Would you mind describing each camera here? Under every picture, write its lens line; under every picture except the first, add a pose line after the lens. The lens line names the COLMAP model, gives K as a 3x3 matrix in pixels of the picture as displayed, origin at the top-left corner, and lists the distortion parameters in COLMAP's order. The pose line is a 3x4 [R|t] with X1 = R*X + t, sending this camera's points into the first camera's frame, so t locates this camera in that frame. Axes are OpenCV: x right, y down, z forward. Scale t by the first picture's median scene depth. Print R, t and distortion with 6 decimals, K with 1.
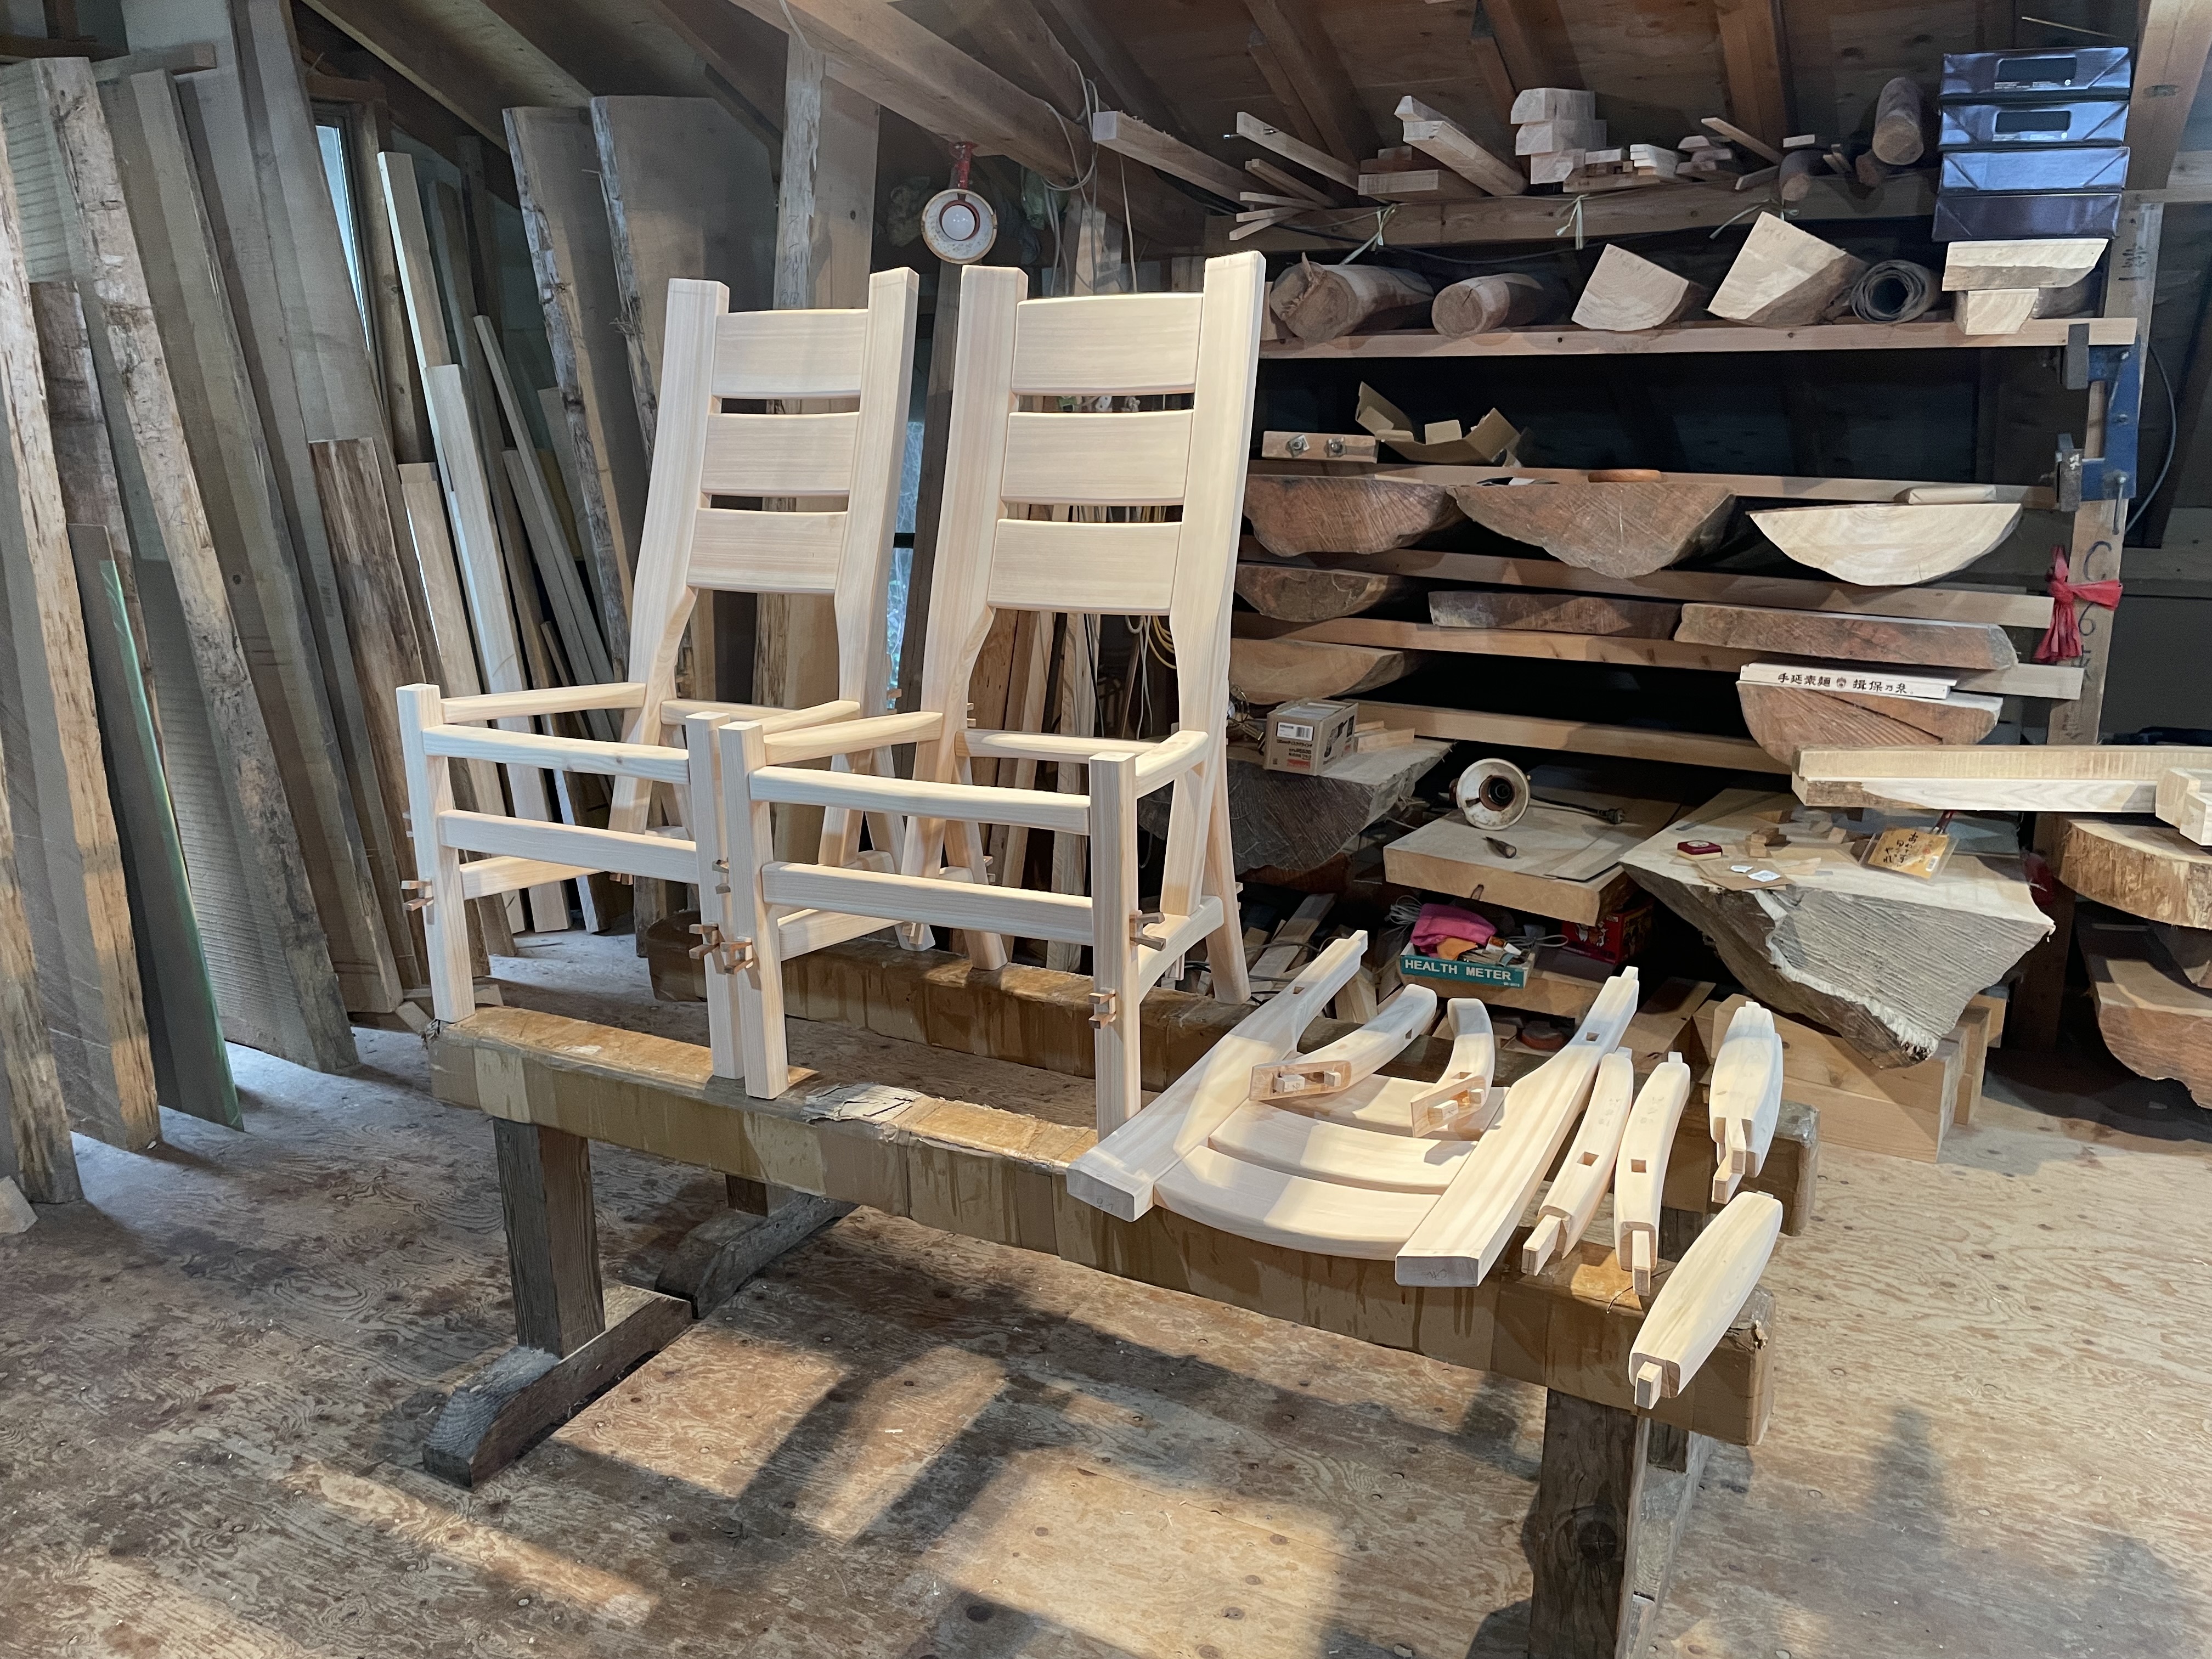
lens RADIAL K [[1681.1, 0, 1108.0], [0, 1681.1, 831.9], [0, 0, 1]] dist [0.006277, -0.024681]
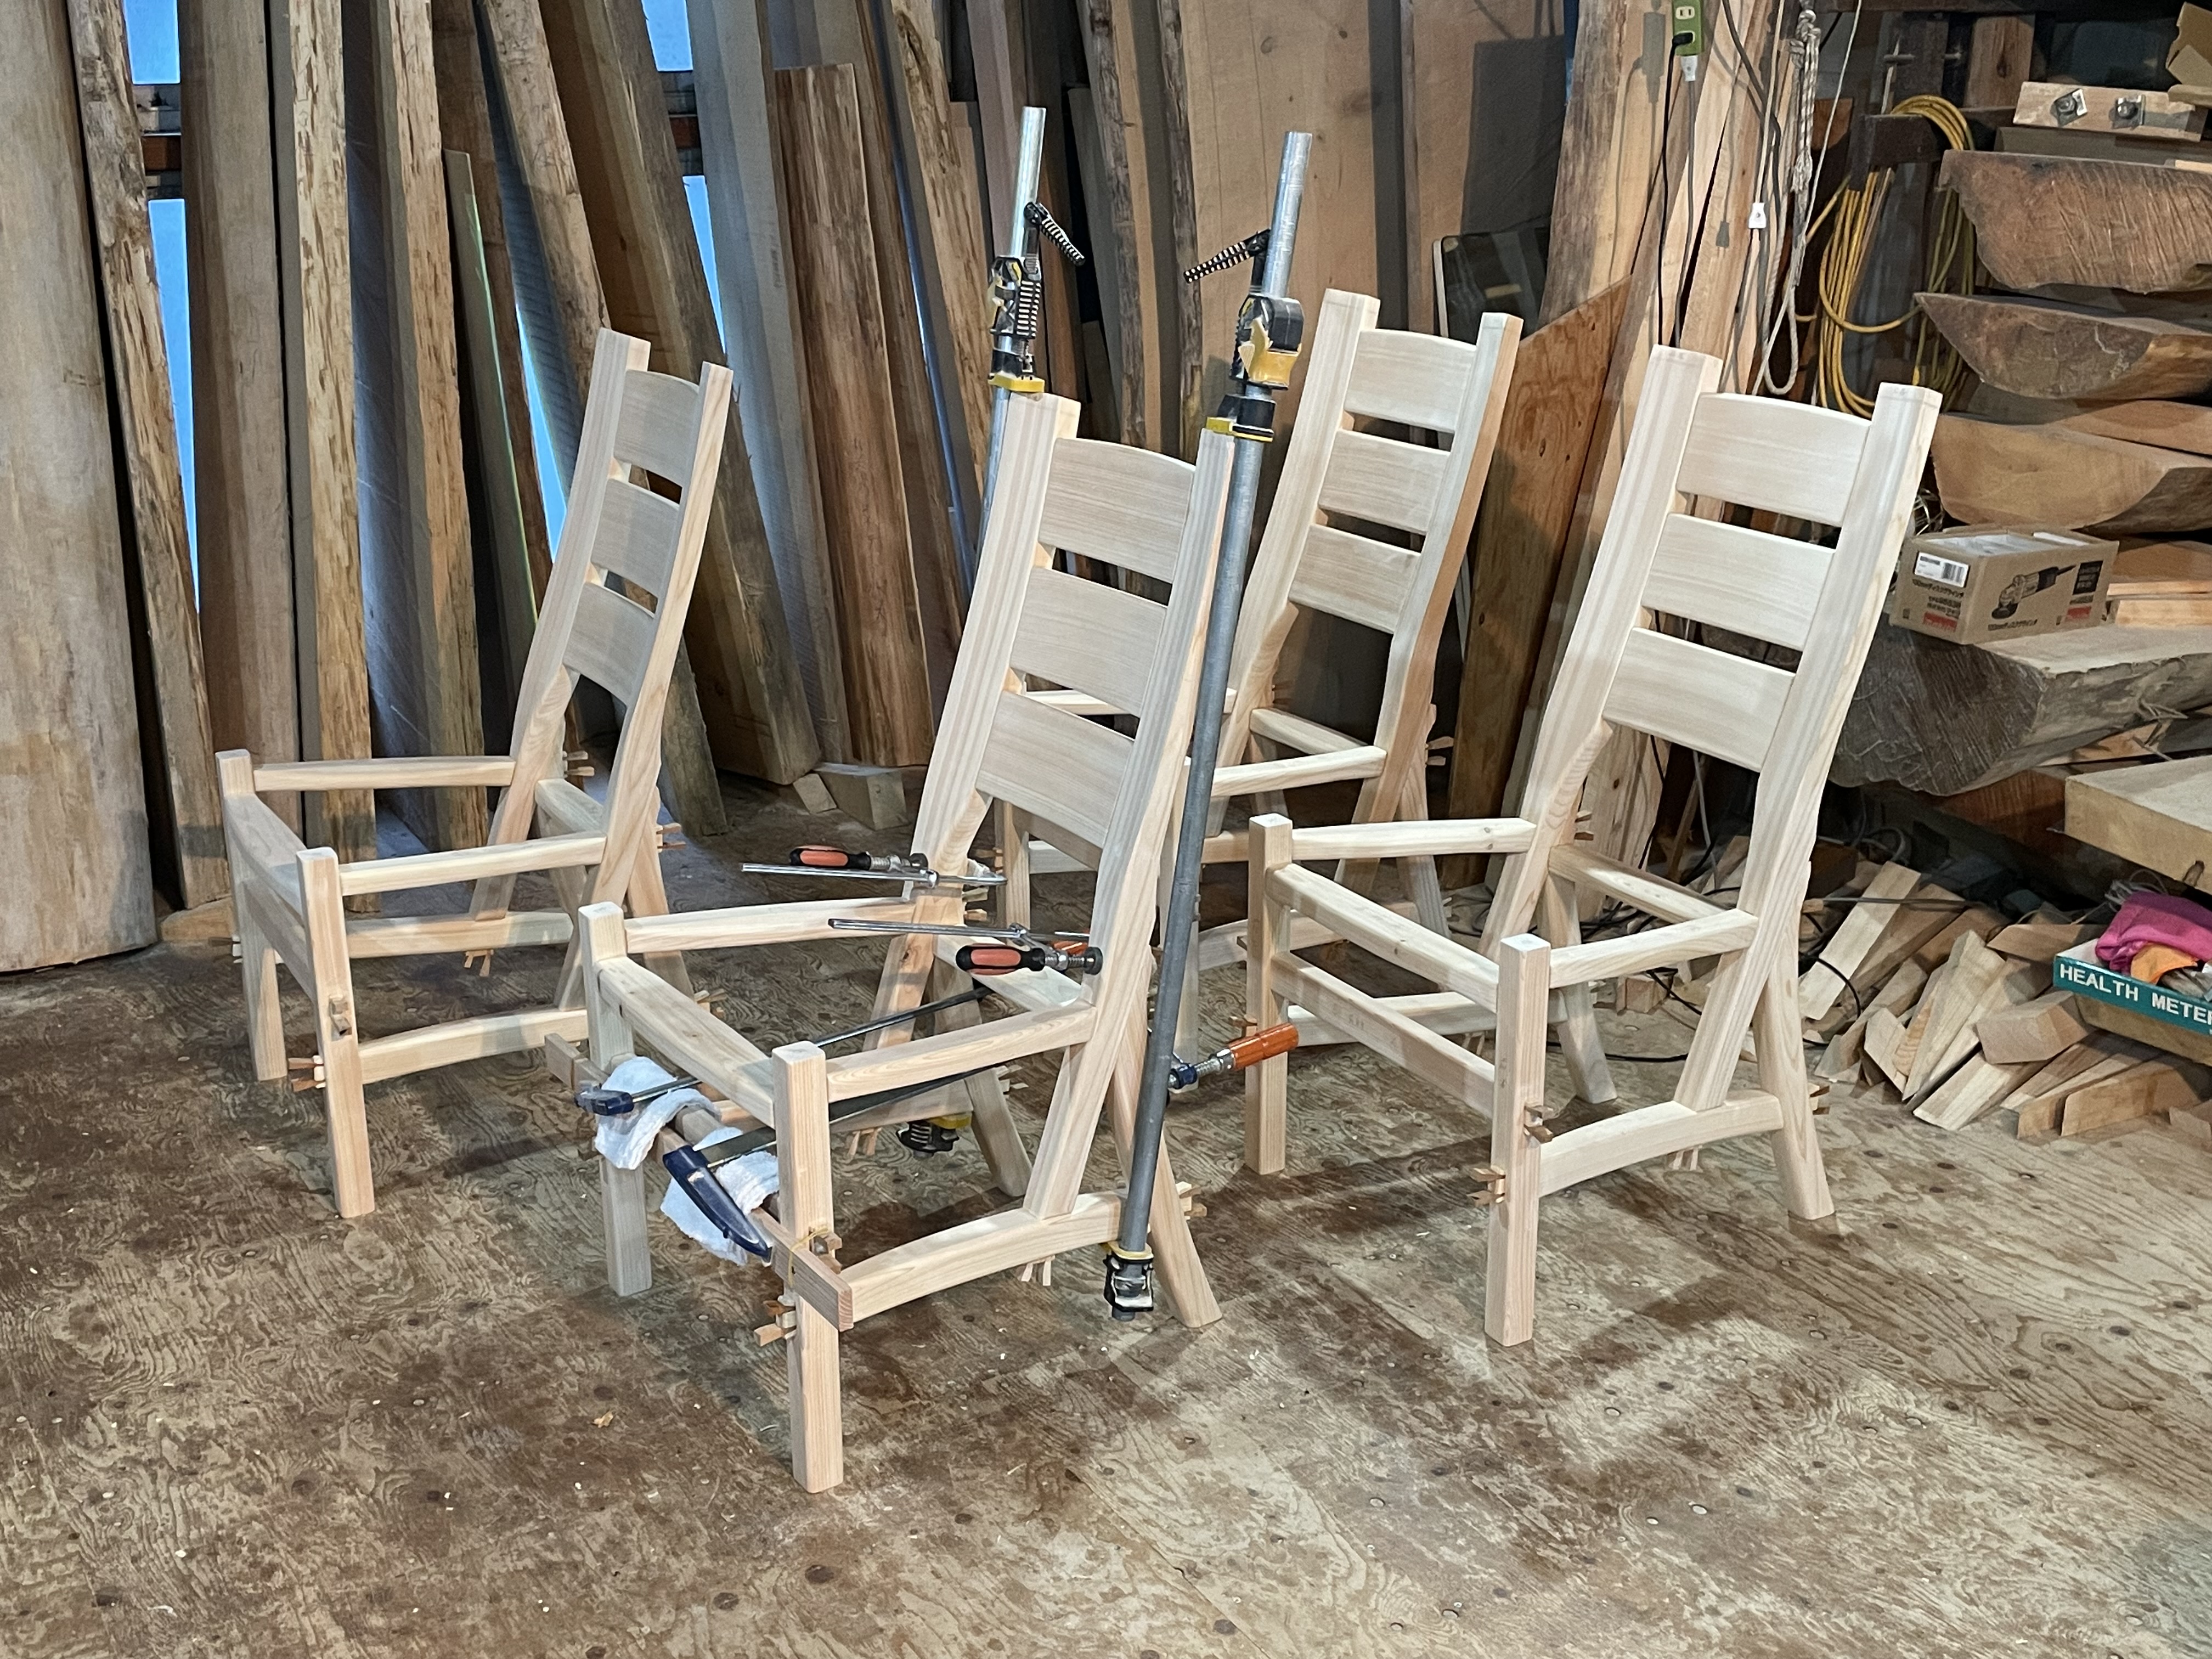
lens RADIAL K [[2541.1, 0, 1105.3], [0, 2541.1, 826.8], [0, 0, 1]] dist [0.059125, 0.000000]
pose [[0.850404, 0.171648, -0.497344, 0.335330], [-0.146061, 0.985150, 0.090256, -0.005945], [0.505450, -0.004112, 0.862846, 0.018228]]
